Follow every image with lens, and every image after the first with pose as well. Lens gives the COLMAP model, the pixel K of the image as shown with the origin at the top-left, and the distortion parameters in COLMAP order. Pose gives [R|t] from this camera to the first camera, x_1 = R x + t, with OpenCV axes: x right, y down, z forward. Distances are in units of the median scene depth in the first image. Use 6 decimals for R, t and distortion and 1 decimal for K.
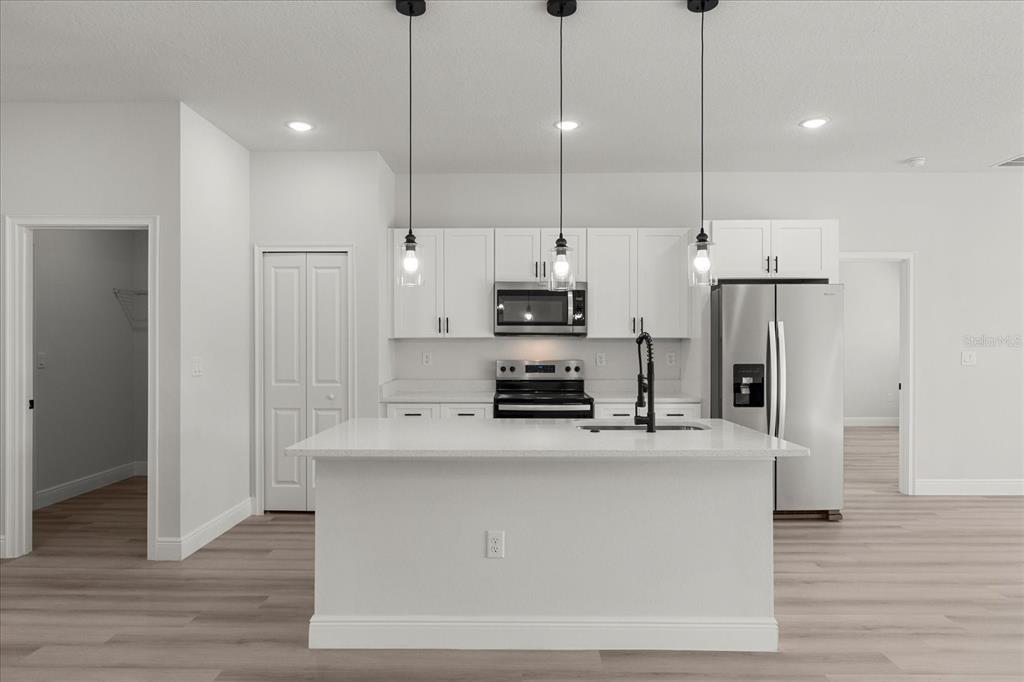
lens RADIAL K [[615.1, 0, 514.9], [0, 615.1, 343.8], [0, 0, 1]] dist [0.000797, -0.001177]
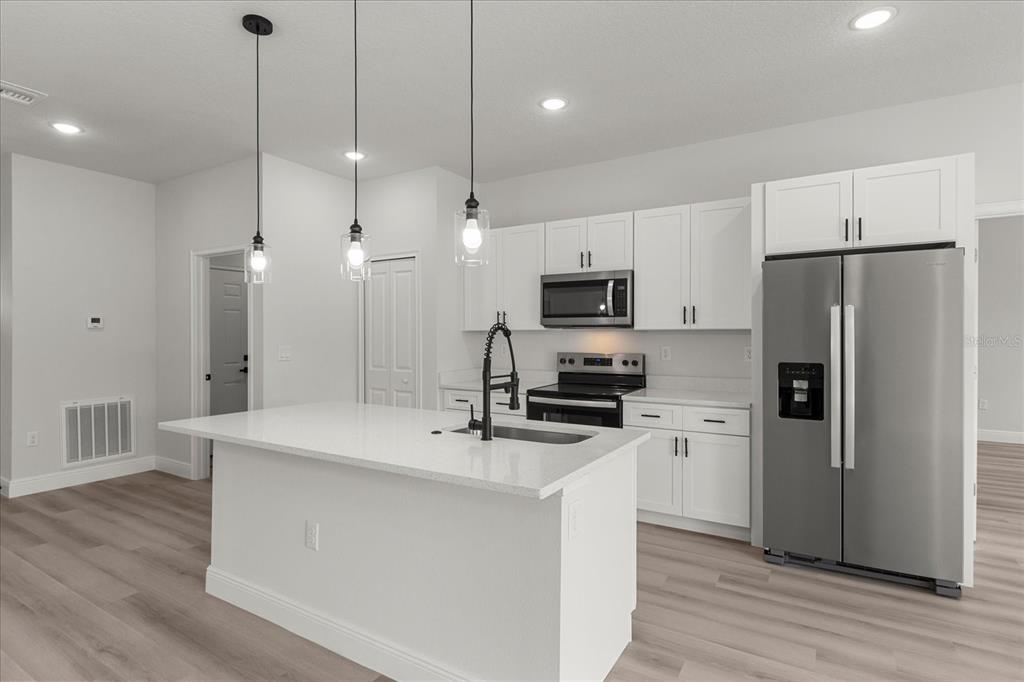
lens RADIAL K [[523.1, 0, 511.2], [0, 523.1, 337.3], [0, 0, 1]] dist [-0.000372, 0.000310]
pose [[0.856482, 0.001739, -0.516175, 0.390900], [-0.000050, 0.999995, 0.003286, -0.000823], [0.516178, -0.002789, 0.856477, 0.247592]]
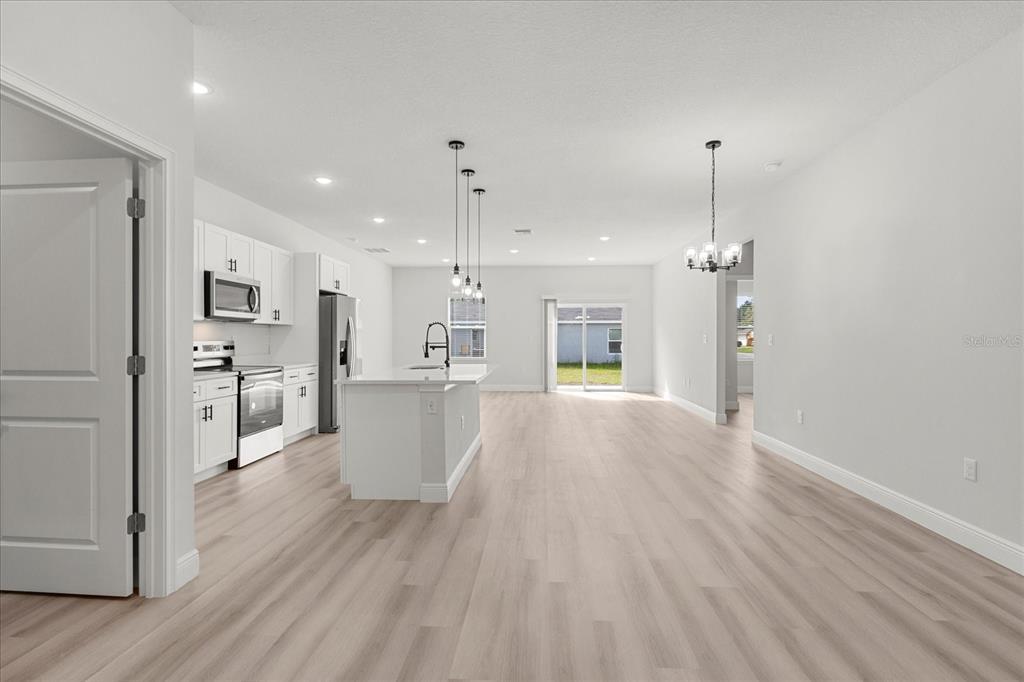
lens RADIAL K [[464.5, 0, 514.3], [0, 464.5, 337.8], [0, 0, 1]] dist [-0.000428, 0.000042]
pose [[0.050080, 0.001104, 0.998745, -0.904127], [-0.004420, 0.999990, -0.000883, 0.022769], [-0.998735, -0.004370, 0.050084, 0.425340]]
